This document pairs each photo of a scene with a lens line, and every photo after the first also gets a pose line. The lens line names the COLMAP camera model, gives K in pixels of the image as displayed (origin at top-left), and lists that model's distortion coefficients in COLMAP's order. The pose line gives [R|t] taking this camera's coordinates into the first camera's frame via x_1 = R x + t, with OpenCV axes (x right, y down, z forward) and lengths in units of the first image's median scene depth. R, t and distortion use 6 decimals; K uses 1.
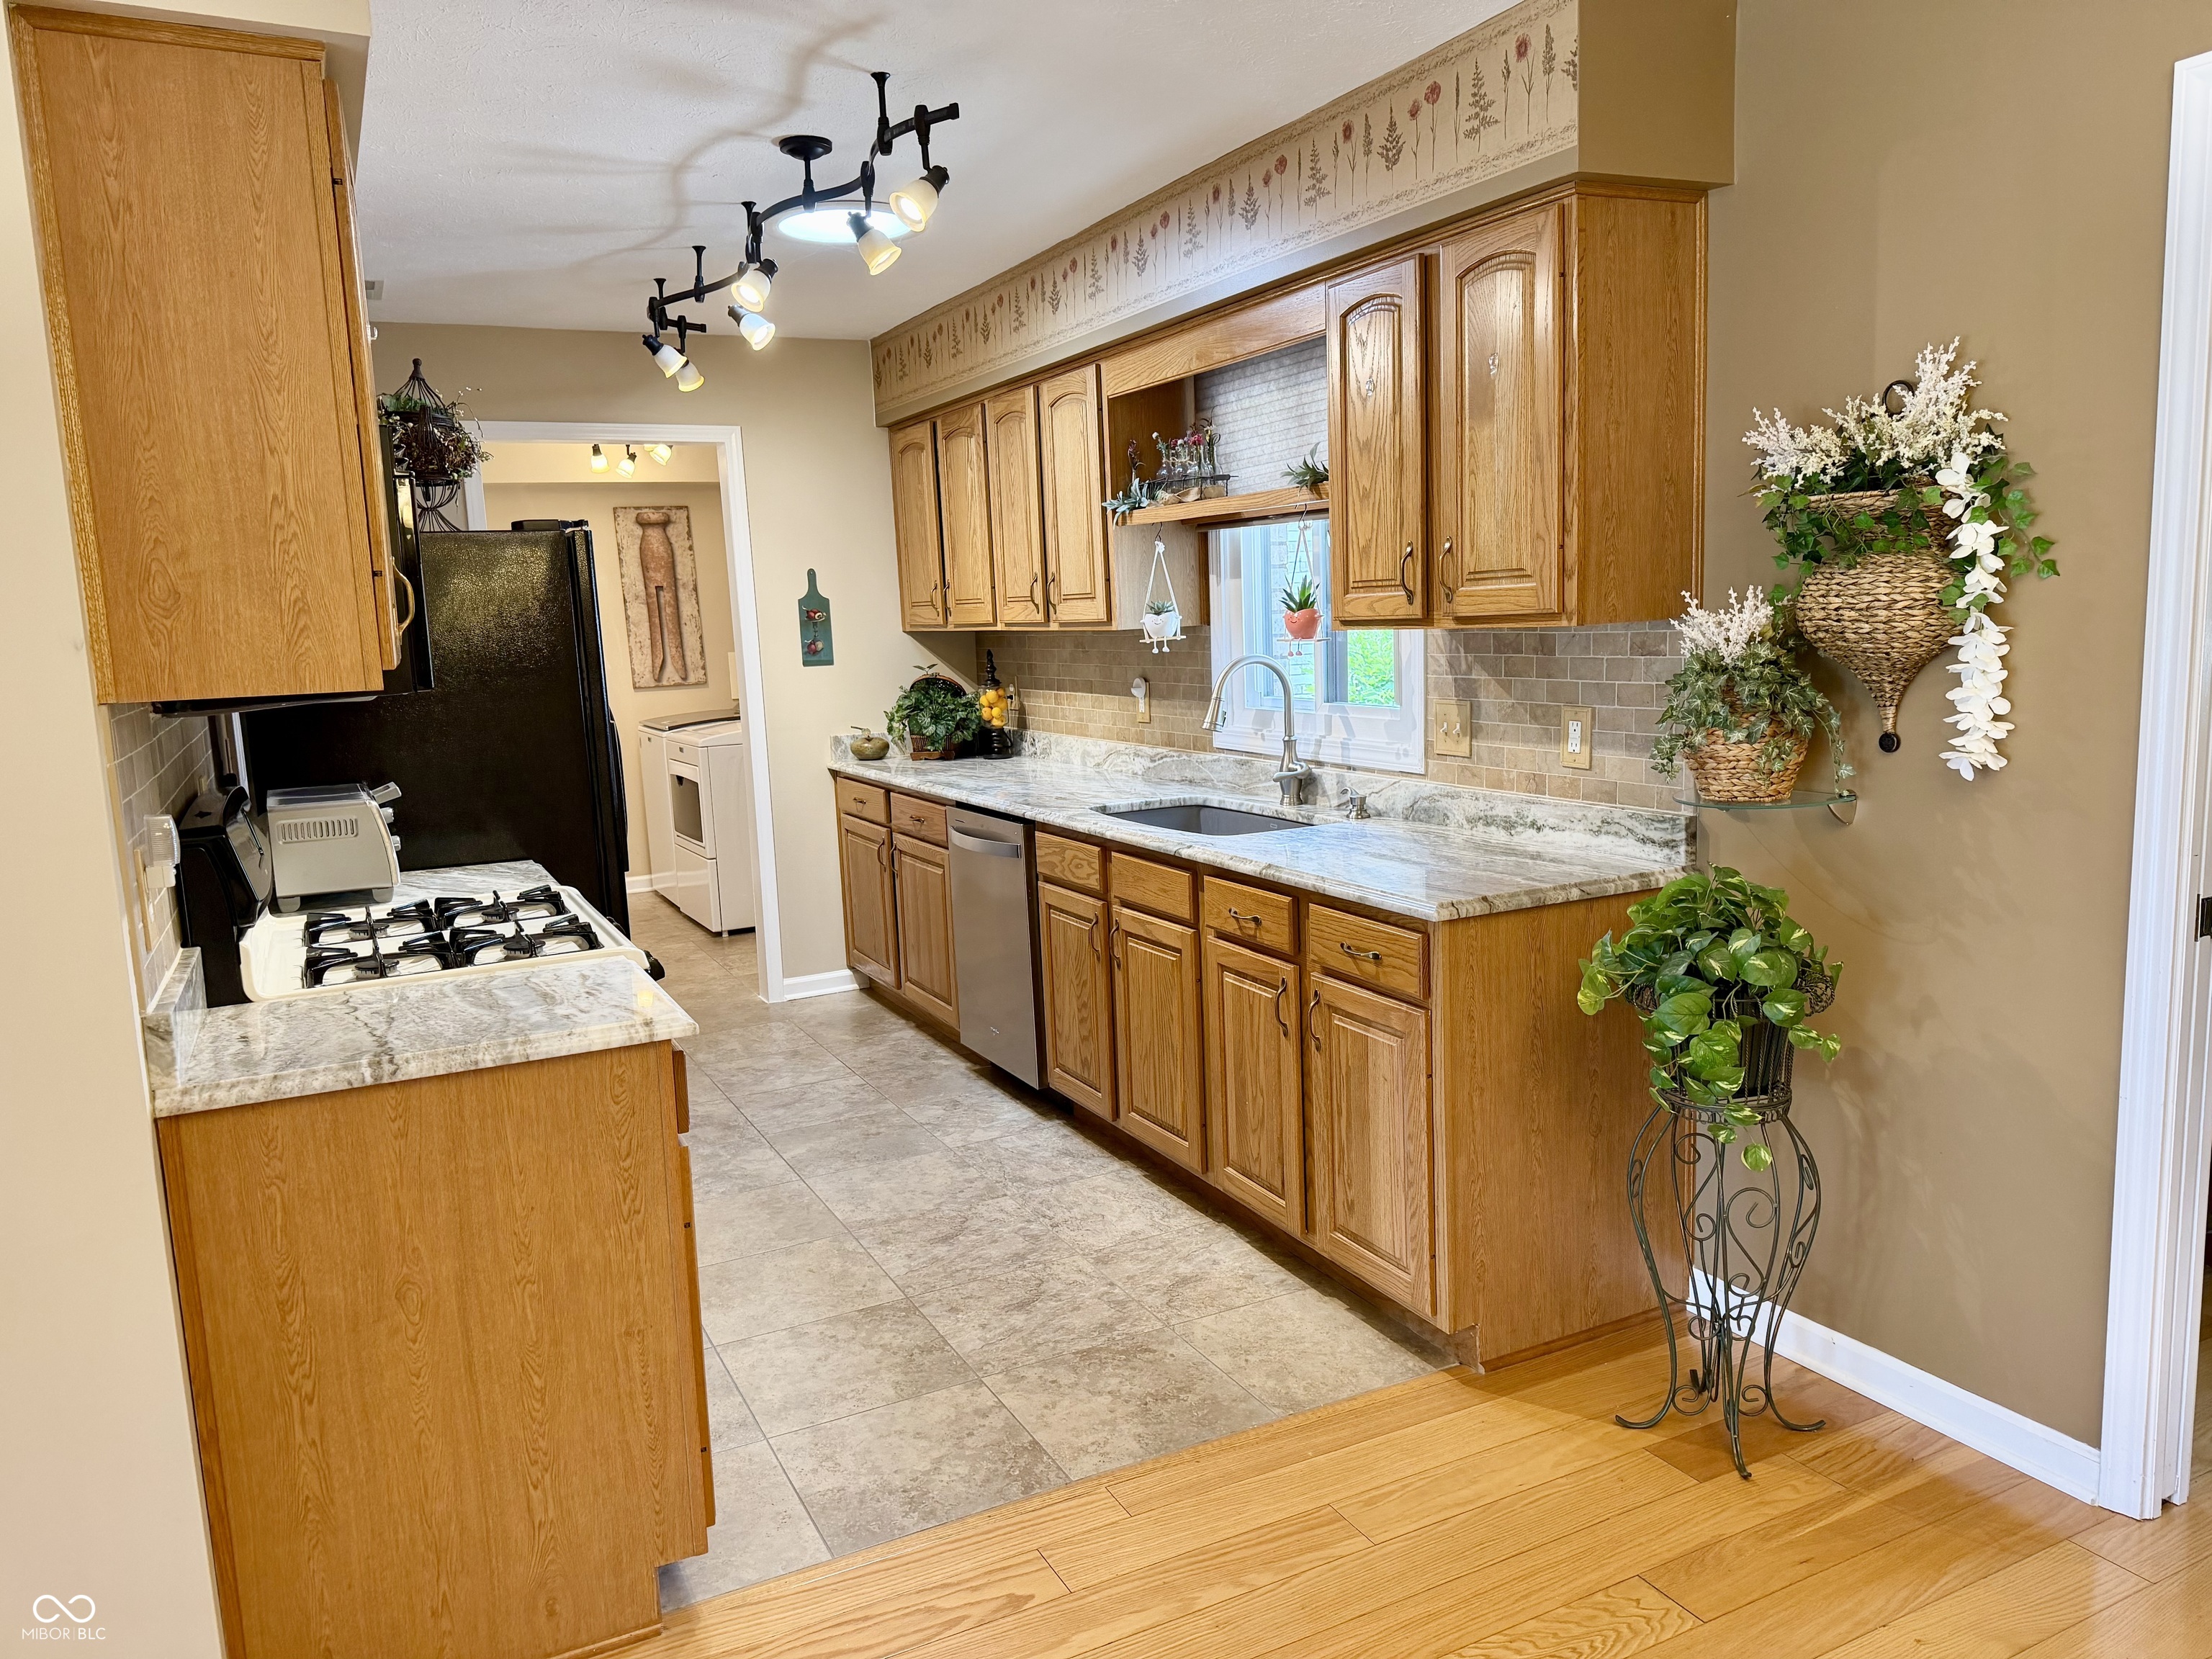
lens RADIAL K [[1547.9, 0, 1106.0], [0, 1547.9, 829.5], [0, 0, 1]] dist [0.110429, -0.166996]
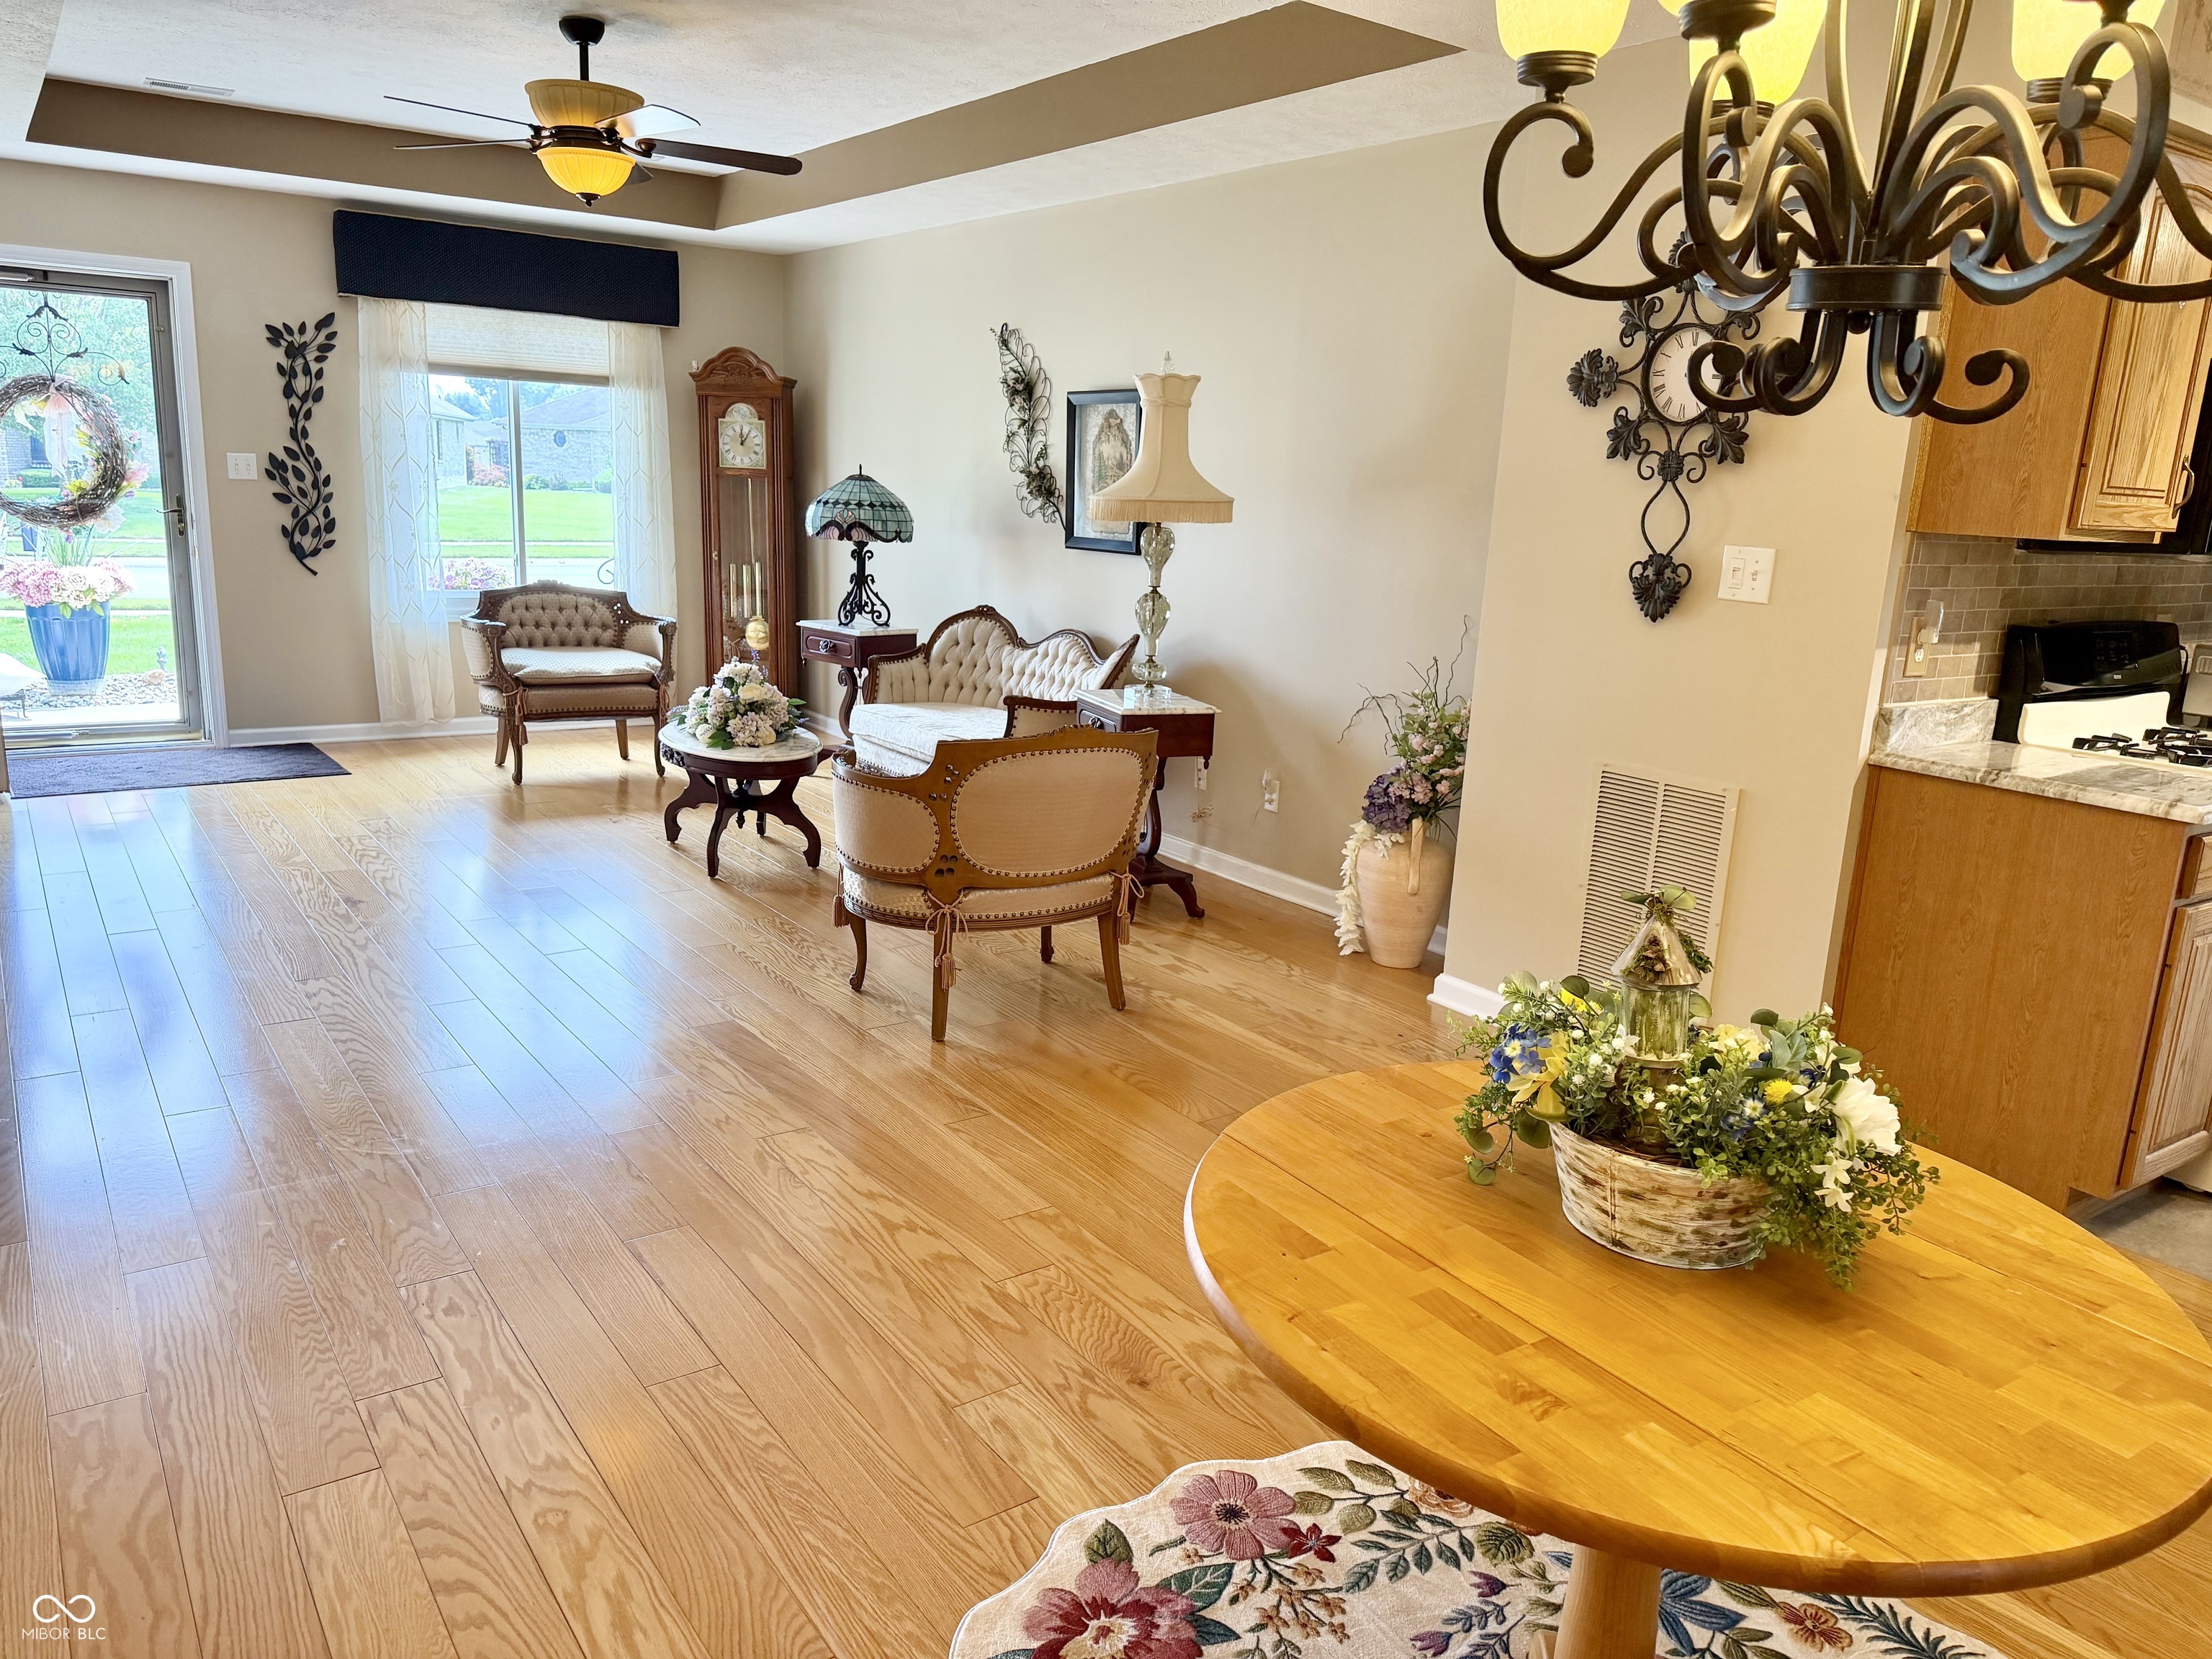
lens RADIAL K [[1555.3, 0, 1106.0], [0, 1555.3, 829.5], [0, 0, 1]] dist [0.028714, -0.029770]
pose [[0.148771, 0.266045, -0.952411, 0.514926], [-0.191242, 0.952687, 0.236249, -0.000722], [0.970203, 0.146994, 0.192612, -0.094451]]
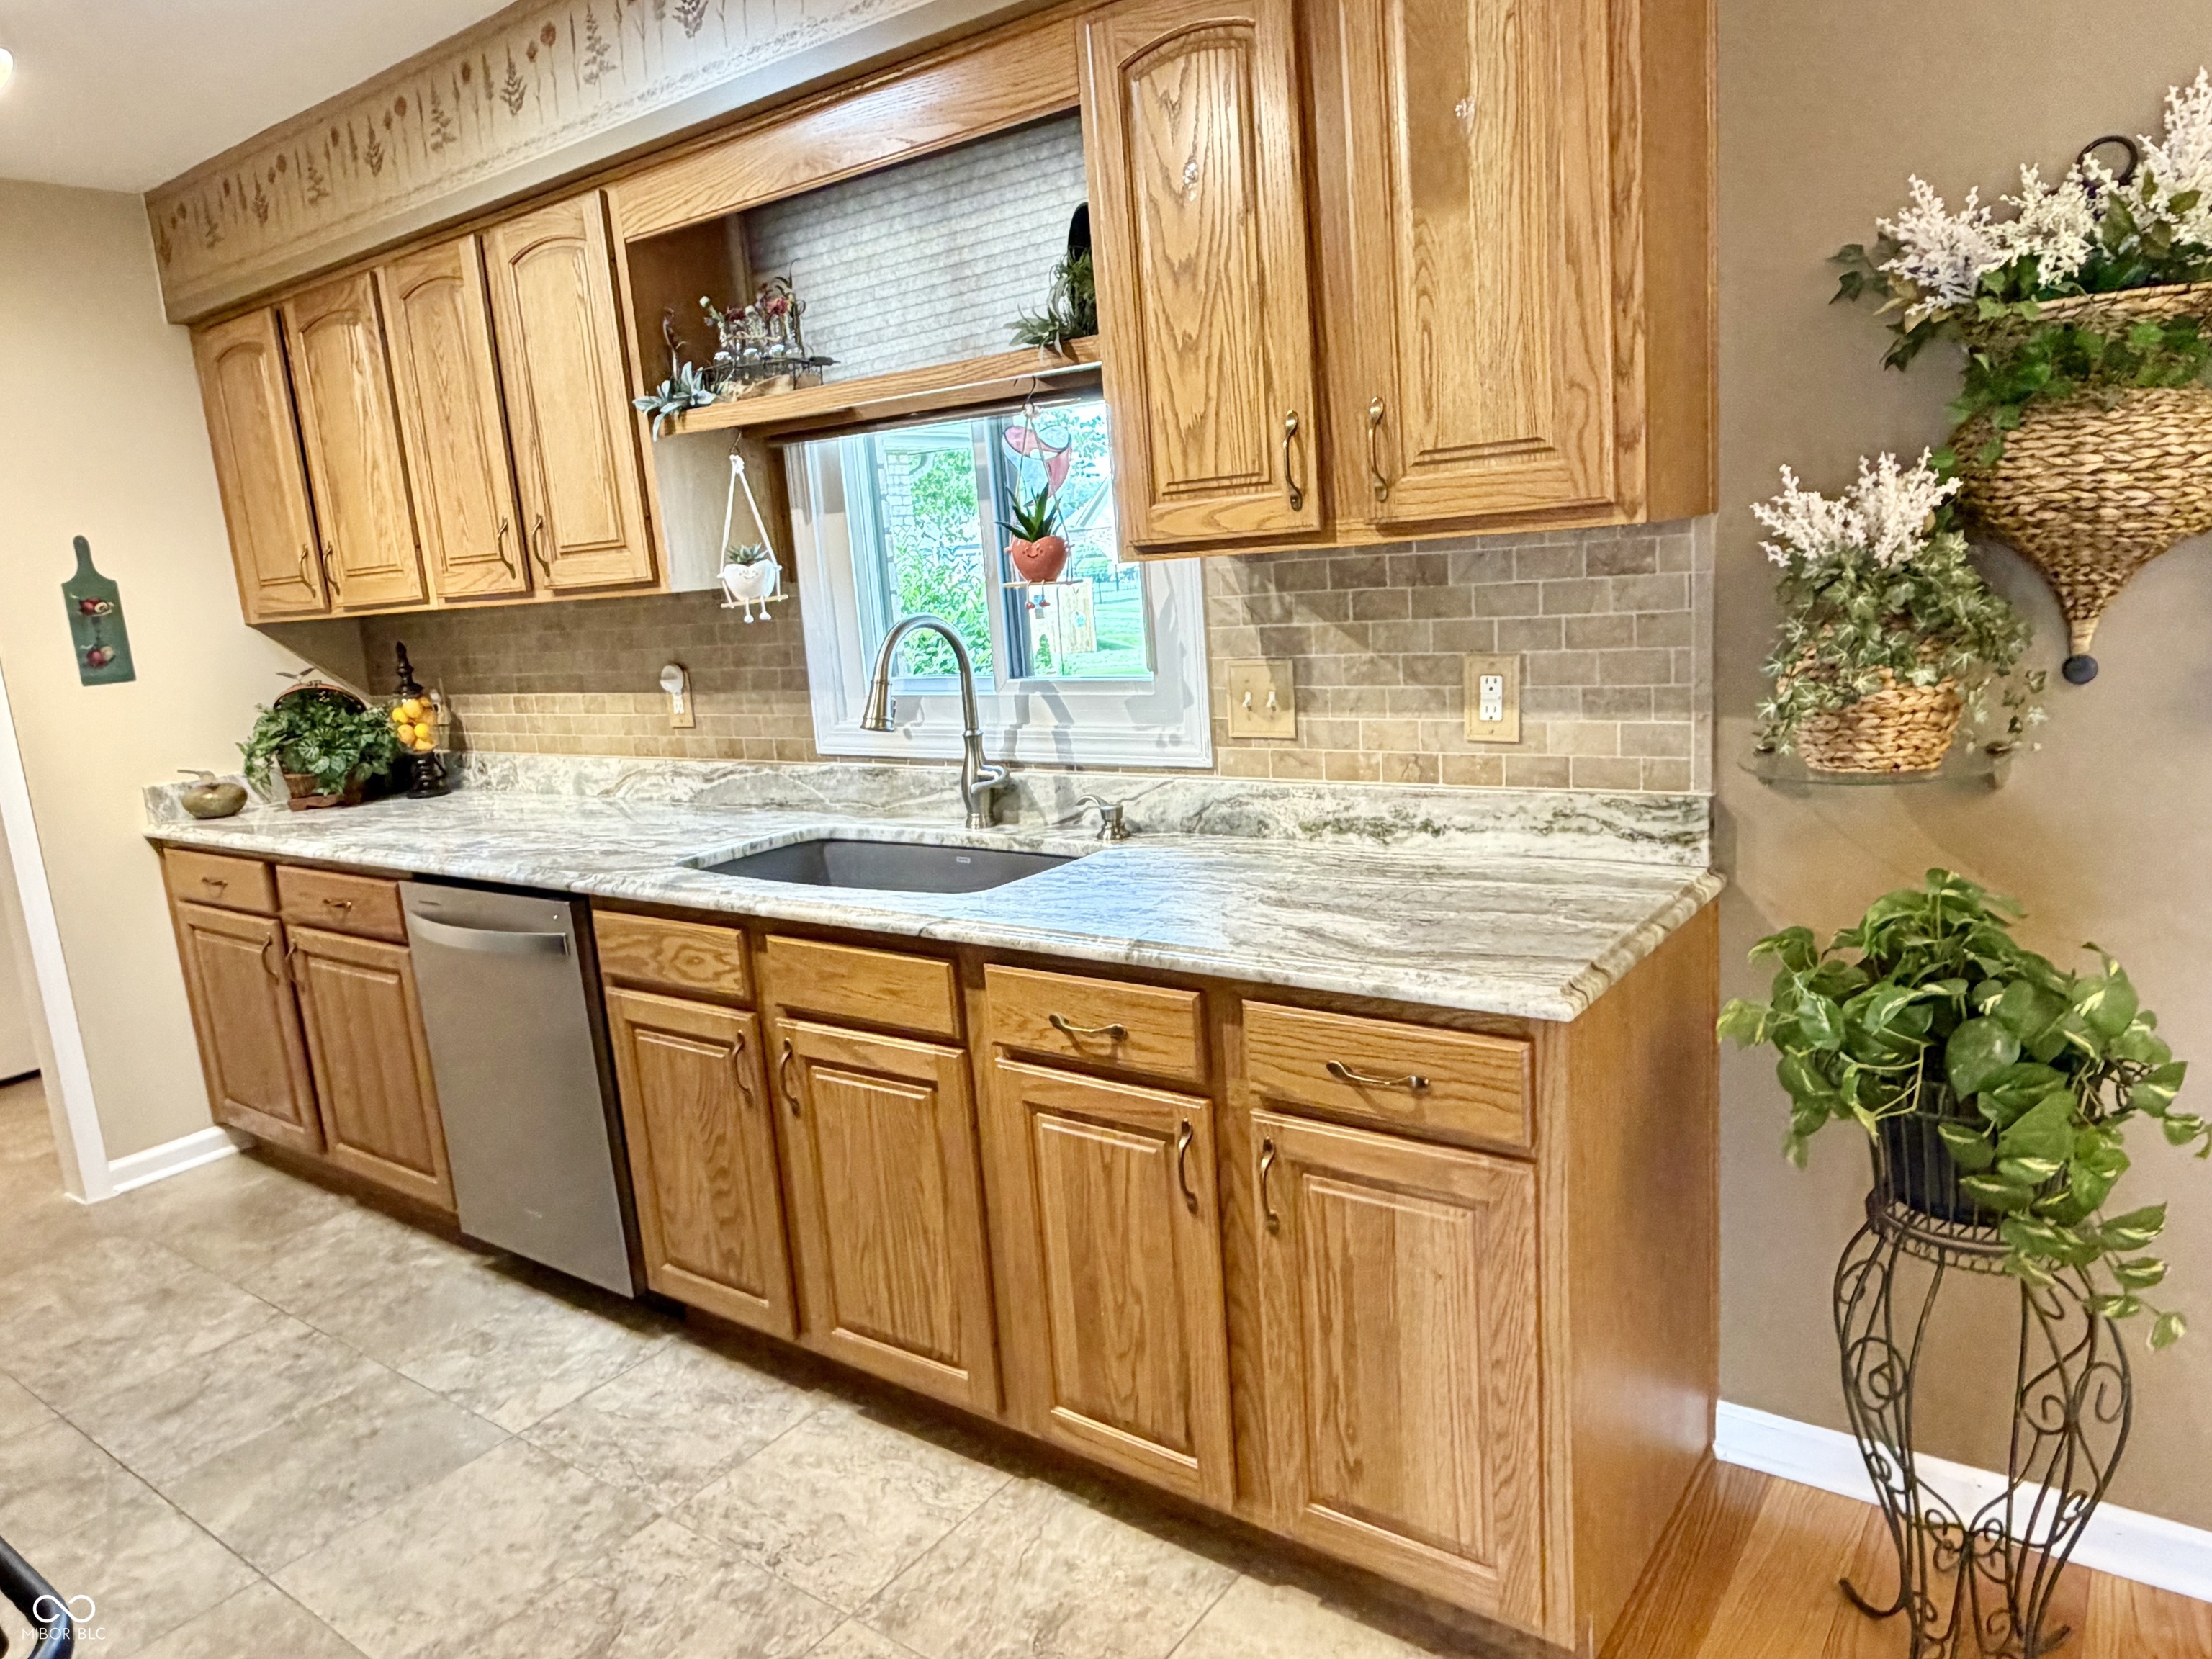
lens RADIAL K [[1459.6, 0, 1091.2], [0, 1459.6, 827.6], [0, 0, 1]] dist [-0.007404, 0.002501]
pose [[0.896726, -0.110673, 0.428526, -0.134524], [0.104316, 0.993804, 0.038374, -0.040432], [-0.430118, 0.010291, 0.902714, 0.430659]]
